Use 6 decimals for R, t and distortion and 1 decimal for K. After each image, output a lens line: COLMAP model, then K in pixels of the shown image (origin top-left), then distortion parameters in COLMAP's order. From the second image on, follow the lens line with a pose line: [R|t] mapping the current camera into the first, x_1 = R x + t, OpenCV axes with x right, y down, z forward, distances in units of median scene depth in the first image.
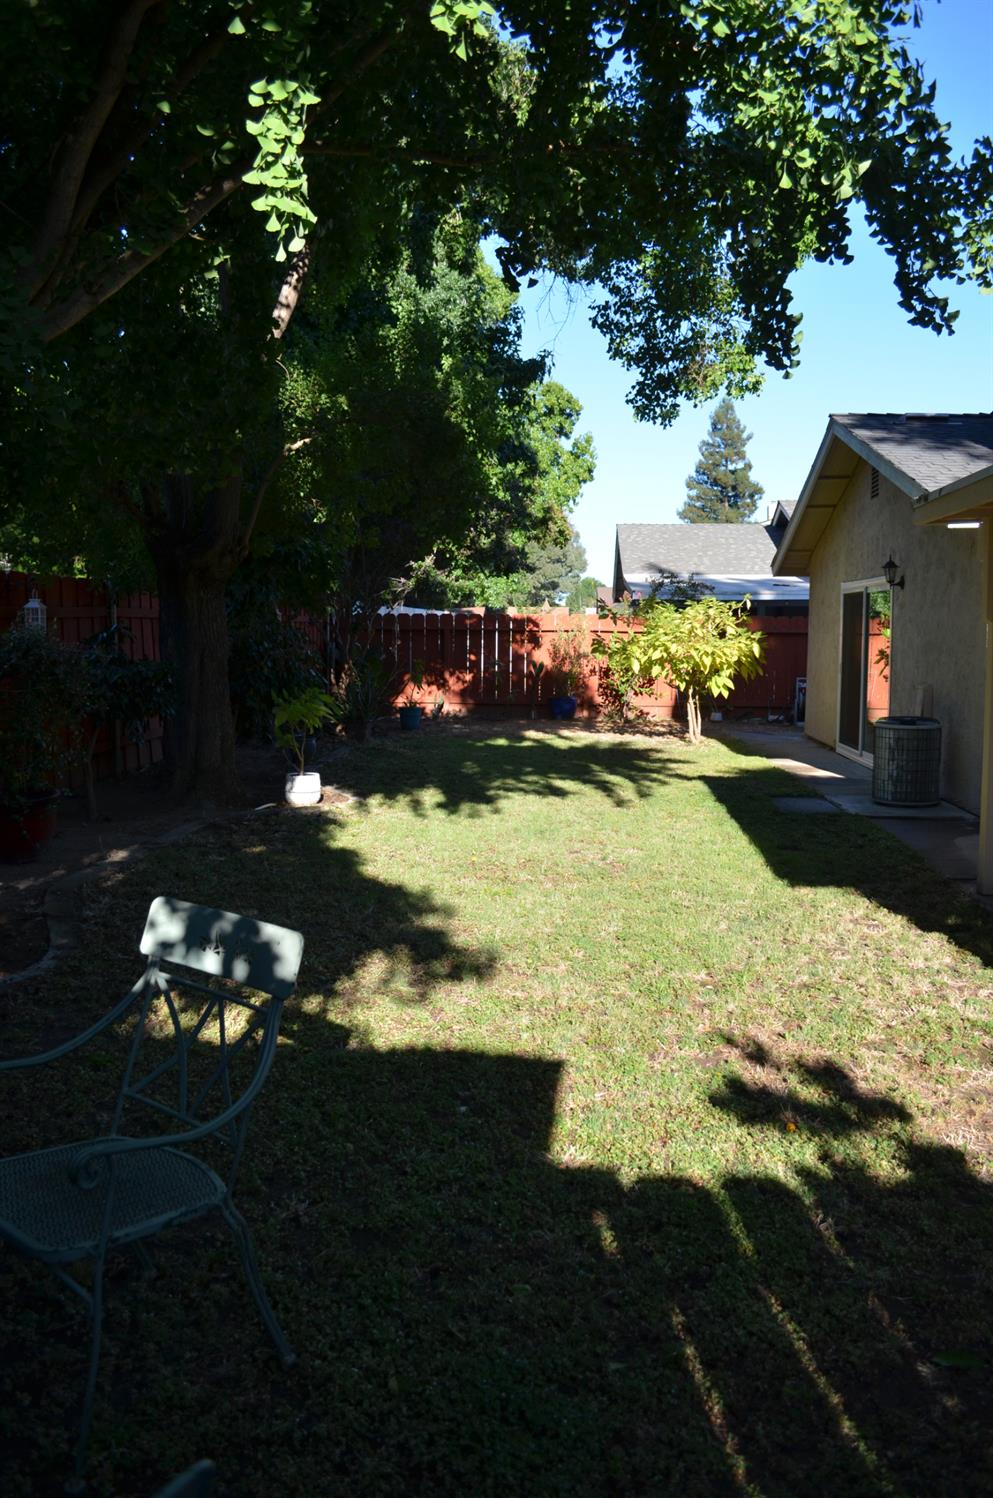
lens RADIAL K [[1185.3, 0, 492.2], [0, 1185.3, 726.0], [0, 0, 1]] dist [-0.069841, -0.002223]
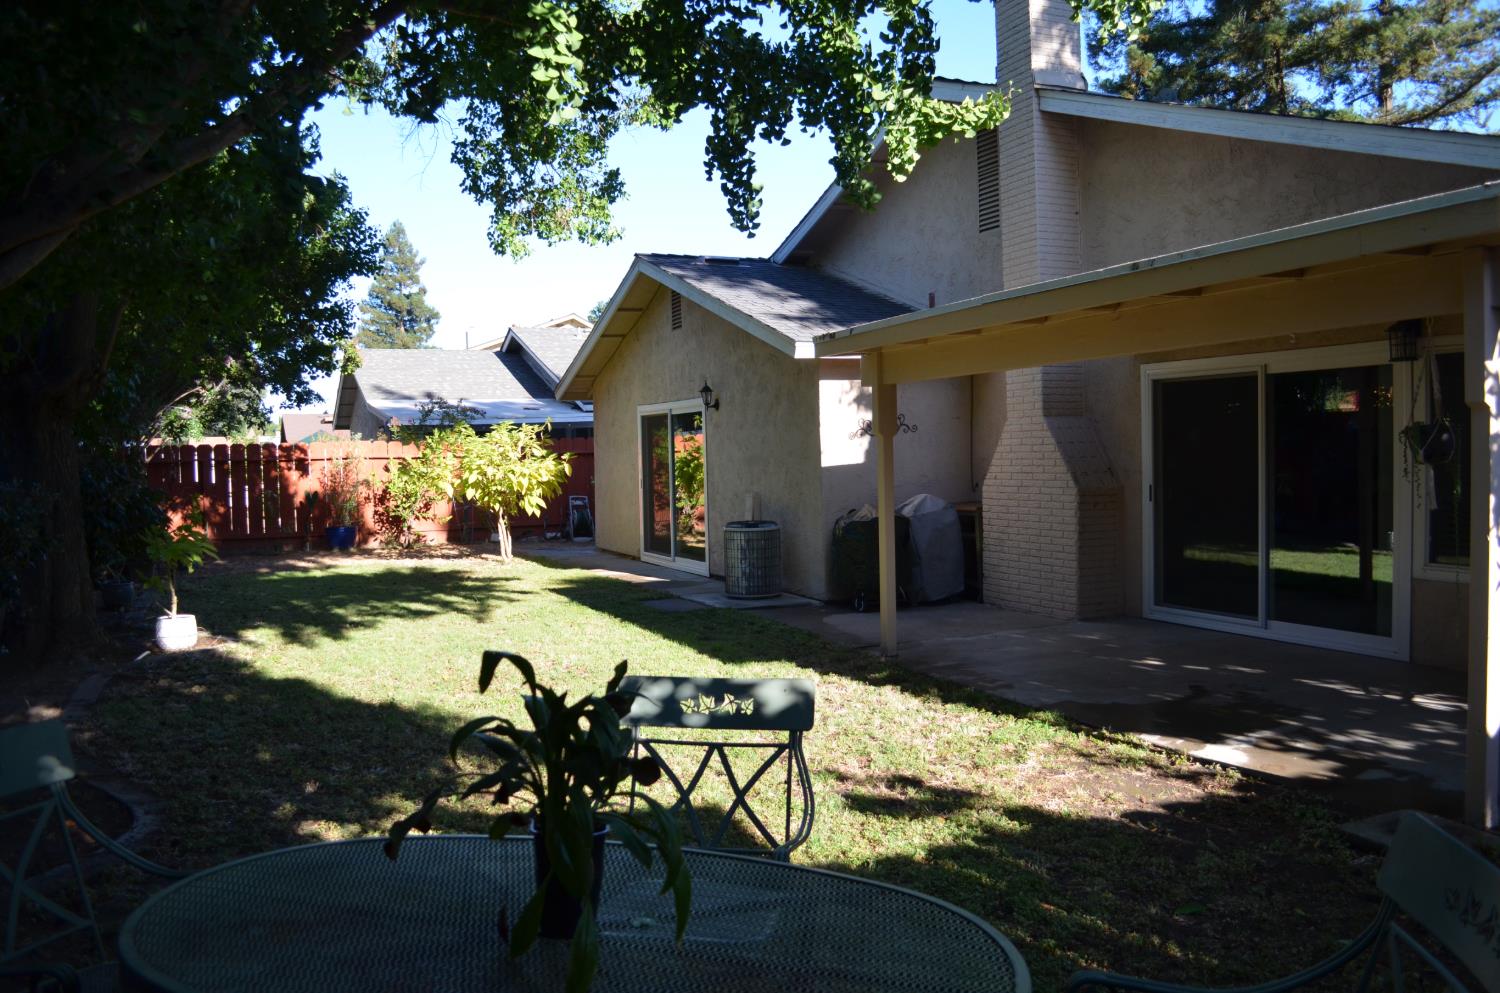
lens RADIAL K [[1186.9, 0, 752.9], [0, 1186.9, 509.4], [0, 0, 1]] dist [-0.069841, -0.002223]
pose [[0.882298, -0.047603, 0.468278, -0.124476], [0.063747, 0.997791, -0.018677, 0.001873], [-0.466355, 0.046329, 0.883384, -0.018697]]
